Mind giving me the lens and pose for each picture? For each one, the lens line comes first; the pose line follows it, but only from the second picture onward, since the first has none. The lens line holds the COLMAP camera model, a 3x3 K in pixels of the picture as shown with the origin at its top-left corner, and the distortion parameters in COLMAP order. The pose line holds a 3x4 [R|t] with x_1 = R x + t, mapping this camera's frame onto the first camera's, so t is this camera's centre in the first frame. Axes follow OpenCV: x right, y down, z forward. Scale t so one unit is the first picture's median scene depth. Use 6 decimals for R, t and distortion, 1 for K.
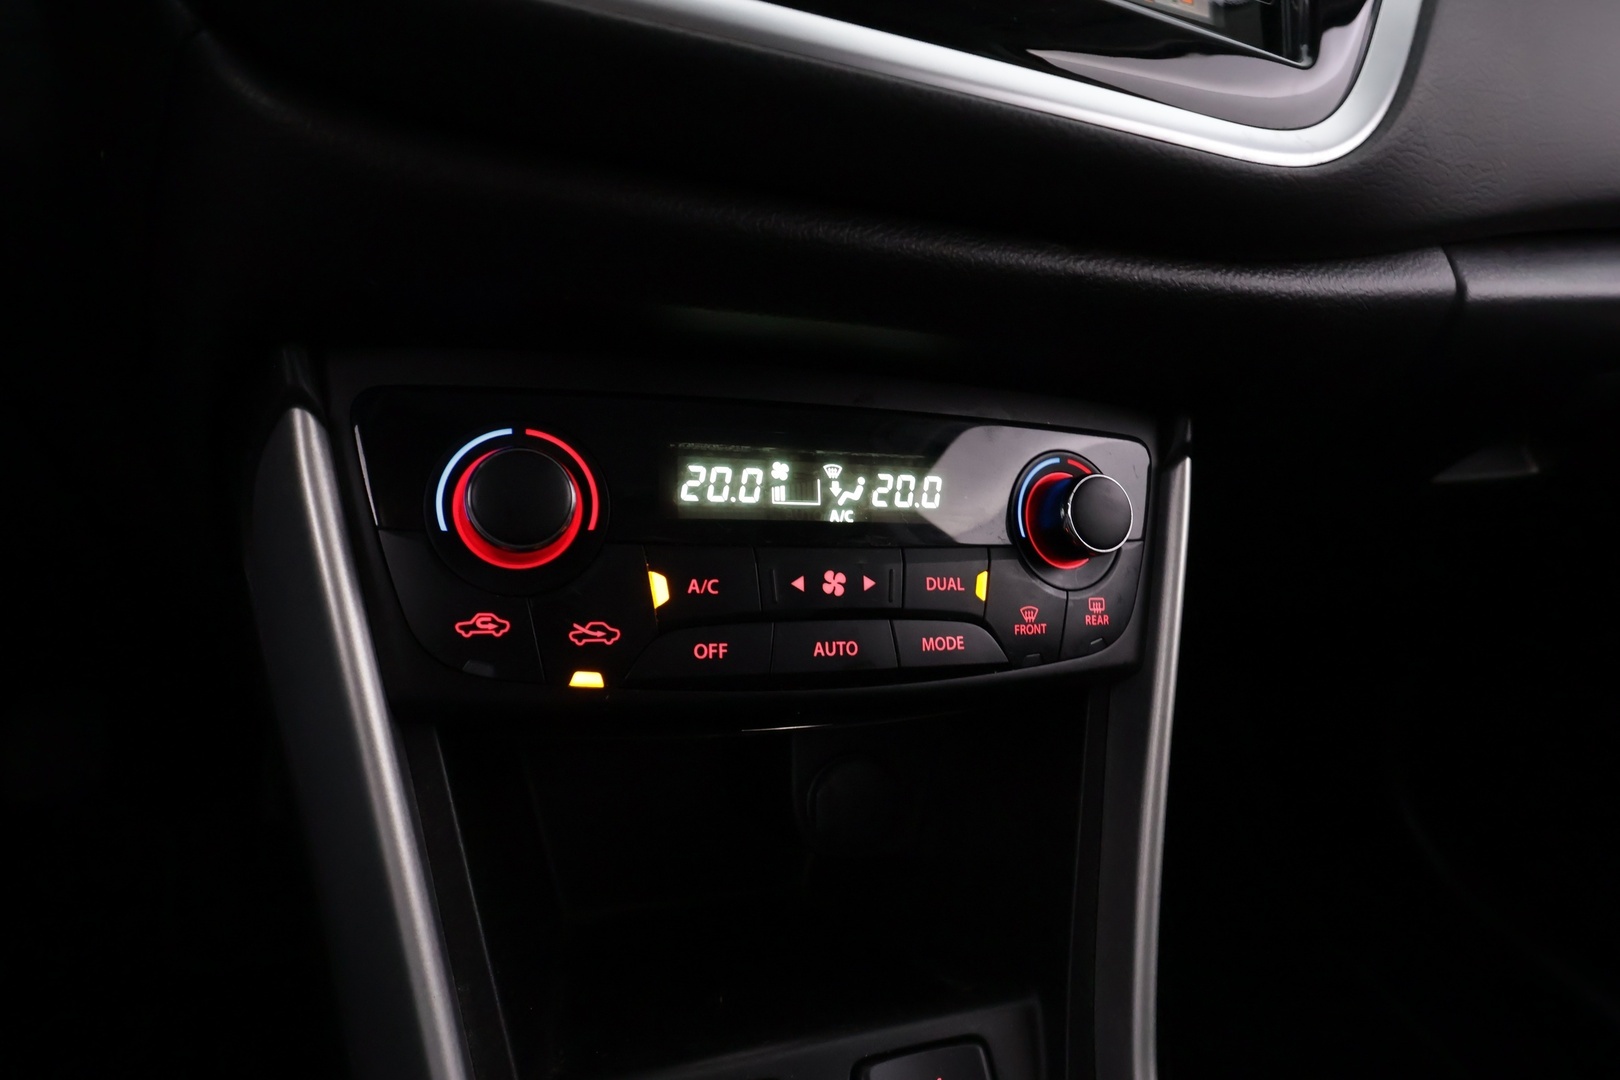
lens RADIAL K [[884.9, 0, 812.3], [0, 884.9, 536.0], [0, 0, 1]] dist [0.001021, 0.001703]
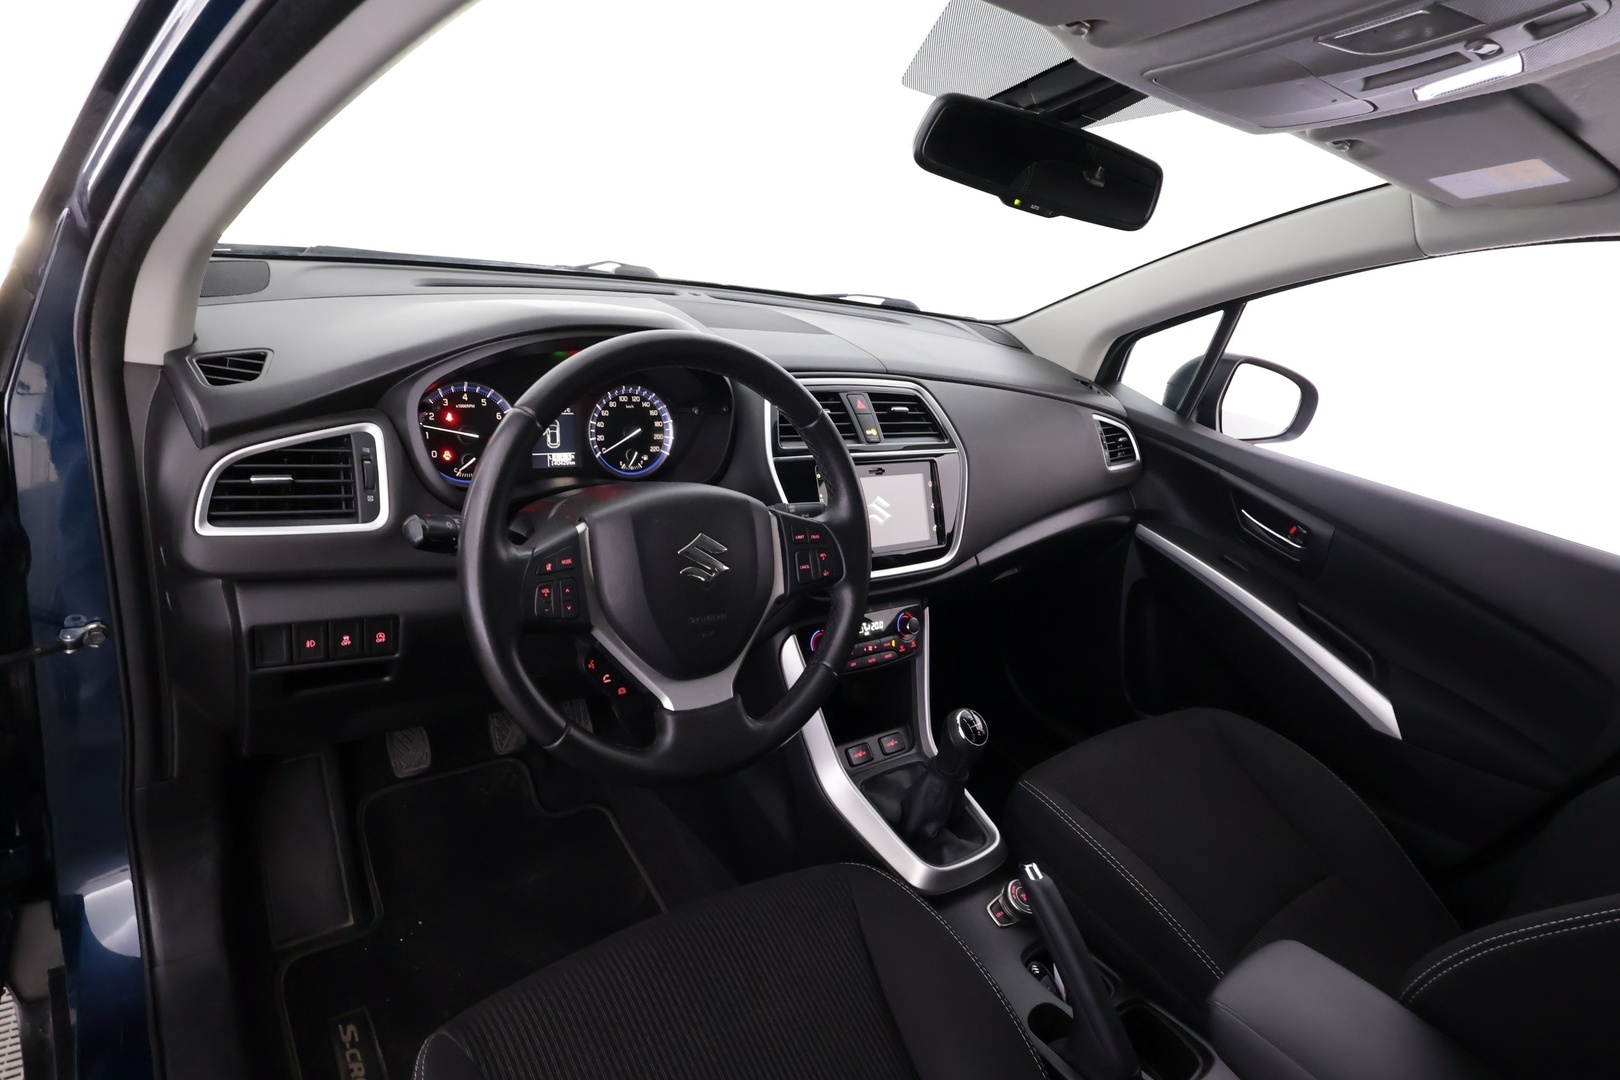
lens RADIAL K [[884.9, 0, 799.4], [0, 884.9, 544.6], [0, 0, 1]] dist [0.001021, 0.001703]
pose [[0.951222, -0.097679, 0.292636, -1.753808], [0.078137, 0.993905, 0.077768, -0.946061], [-0.298449, -0.051109, 0.953056, -3.644325]]
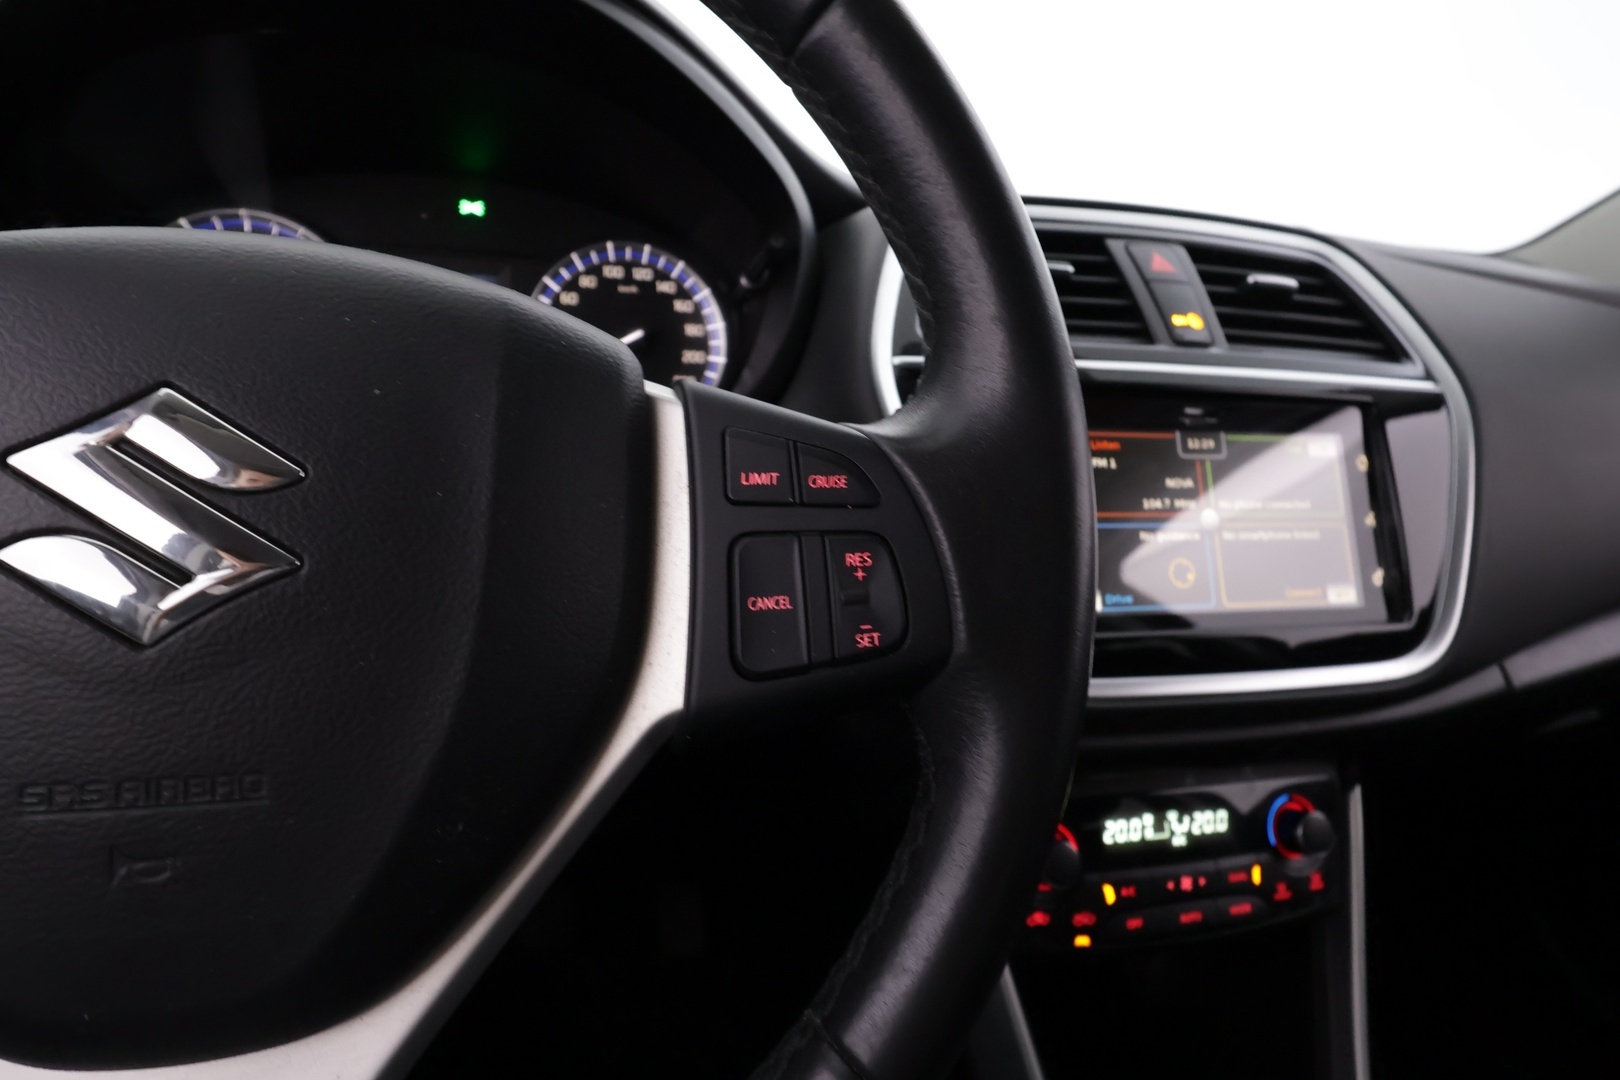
lens RADIAL K [[884.9, 0, 811.2], [0, 884.9, 538.6], [0, 0, 1]] dist [0.001021, 0.001703]
pose [[0.994676, -0.047607, -0.091400, -0.569458], [0.040207, 0.995889, -0.081170, -0.564544], [0.094888, 0.077063, 0.992501, -1.076796]]
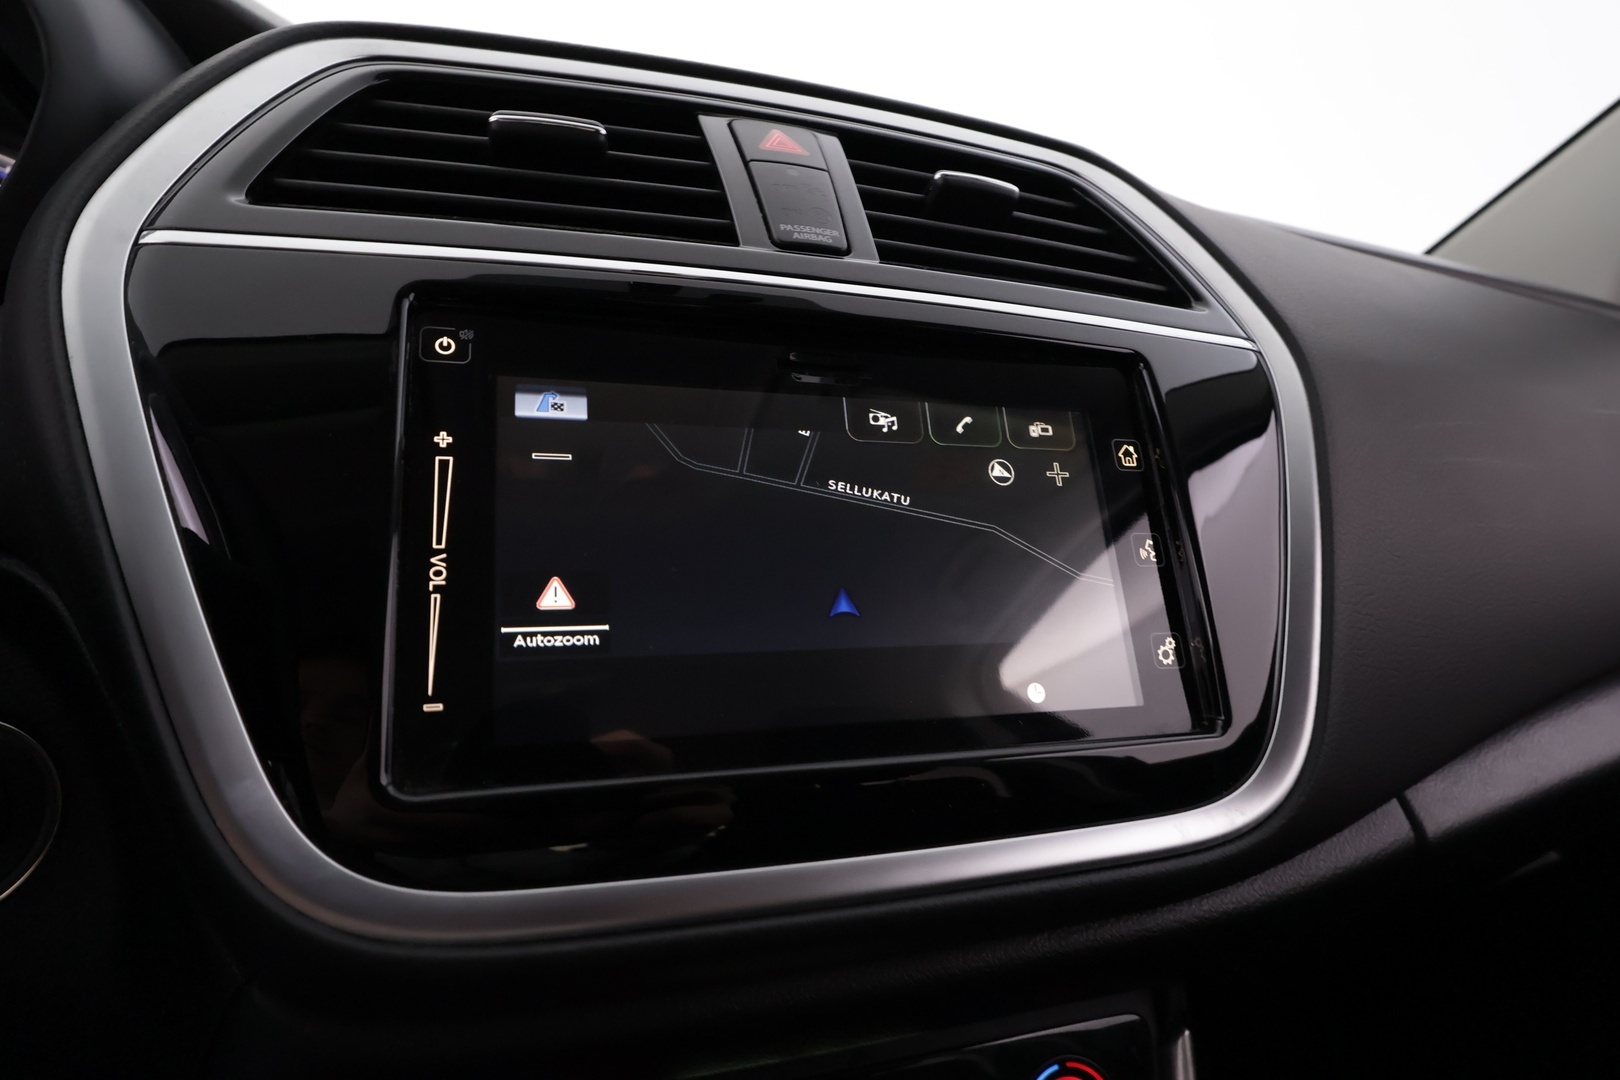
lens RADIAL K [[884.9, 0, 800.5], [0, 884.9, 546.3], [0, 0, 1]] dist [0.001021, 0.001703]
pose [[0.996117, -0.084311, -0.025333, 0.066341], [0.077362, 0.975662, -0.205179, -0.527244], [0.042015, 0.202423, 0.978397, -0.143338]]
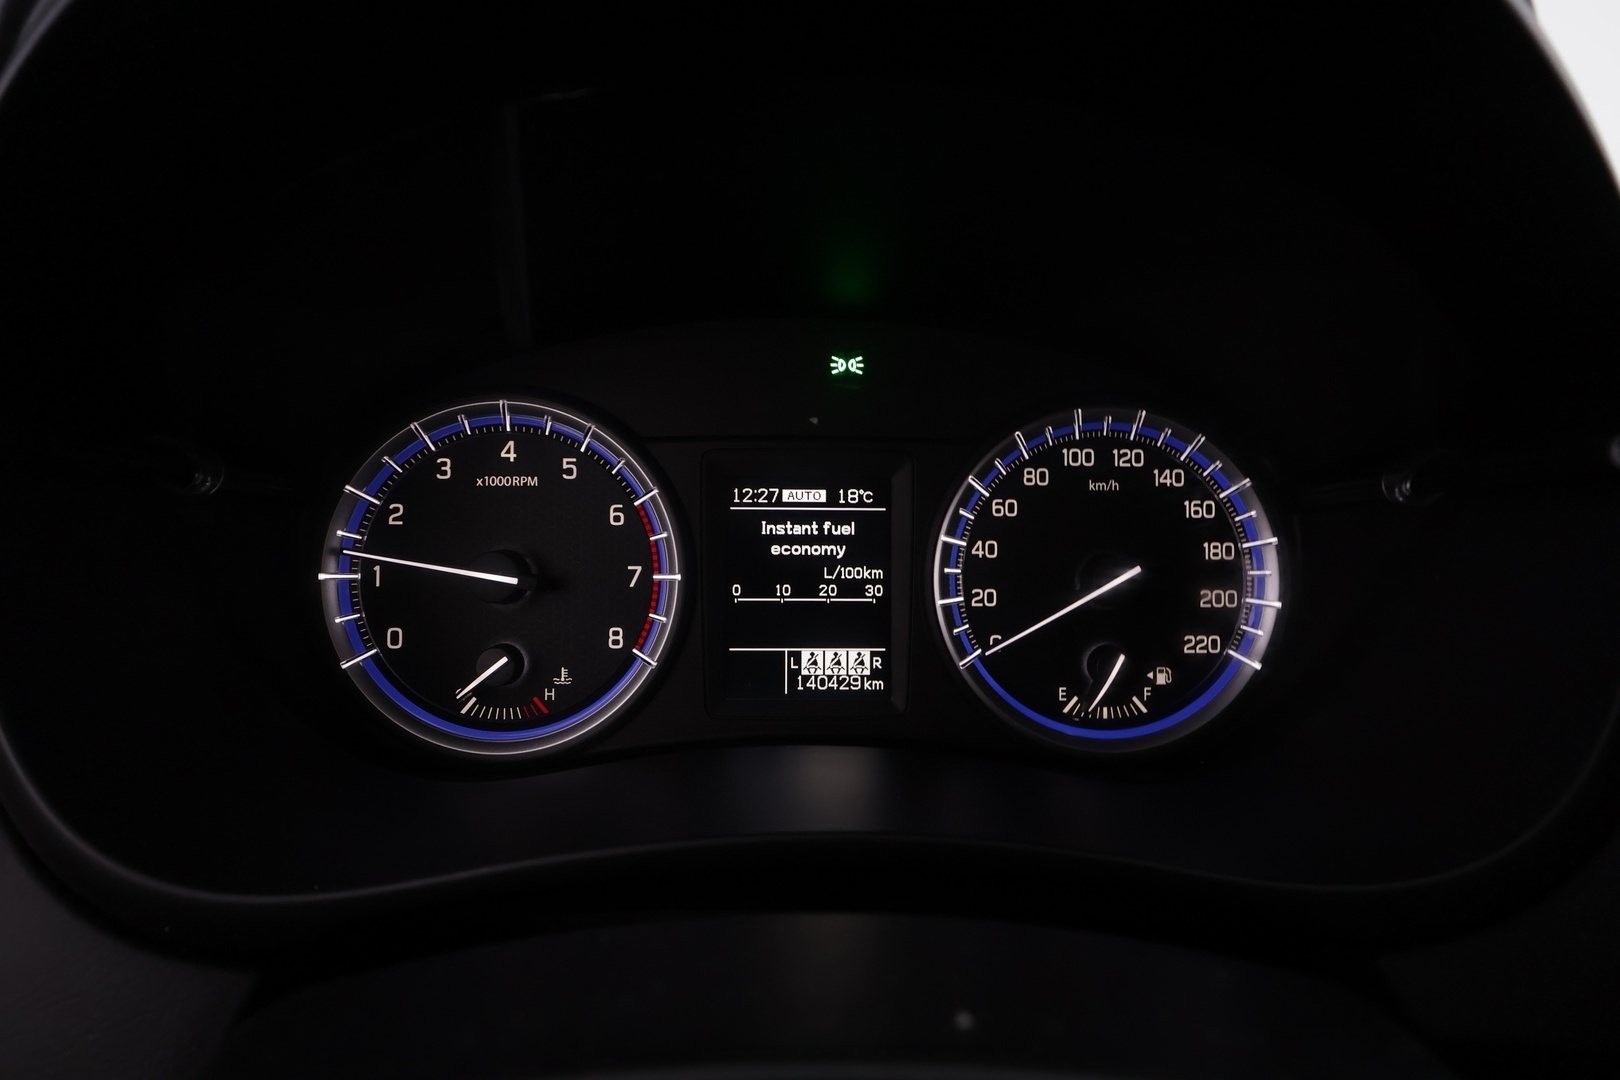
lens RADIAL K [[884.9, 0, 807.1], [0, 884.9, 543.0], [0, 0, 1]] dist [0.001021, 0.001703]
pose [[0.949351, -0.058746, -0.308677, -1.199243], [0.015622, 0.989977, -0.140362, -1.118487], [0.313829, 0.128430, 0.940754, -0.303199]]
